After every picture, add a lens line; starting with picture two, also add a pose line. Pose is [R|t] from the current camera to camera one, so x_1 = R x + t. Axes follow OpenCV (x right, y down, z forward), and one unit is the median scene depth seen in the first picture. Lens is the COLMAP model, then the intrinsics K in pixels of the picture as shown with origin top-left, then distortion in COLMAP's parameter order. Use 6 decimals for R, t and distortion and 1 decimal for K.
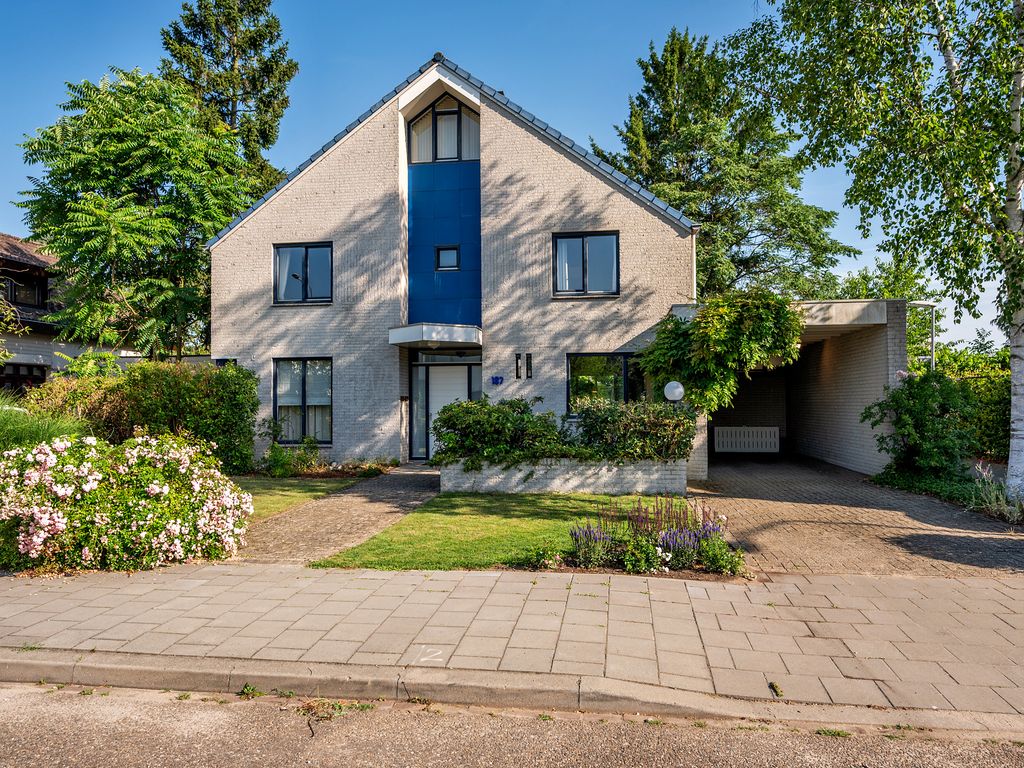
lens RADIAL K [[696.8, 0, 512.0], [0, 696.8, 384.0], [0, 0, 1]] dist [0.000014, -0.001978]
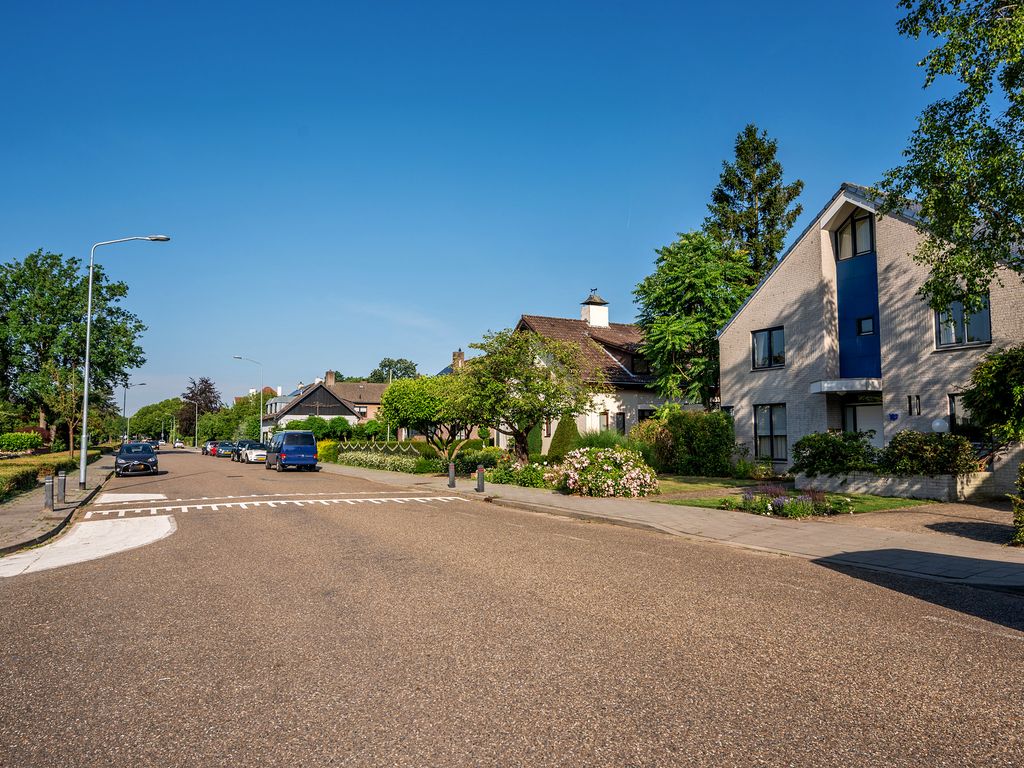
lens RADIAL K [[720.1, 0, 512.9], [0, 720.1, 395.3], [0, 0, 1]] dist [0.002749, 0.001309]
pose [[0.590682, -0.042942, -0.805761, 0.656576], [0.024685, 0.999077, -0.035149, -0.015585], [0.806527, 0.000872, 0.591197, -0.395128]]
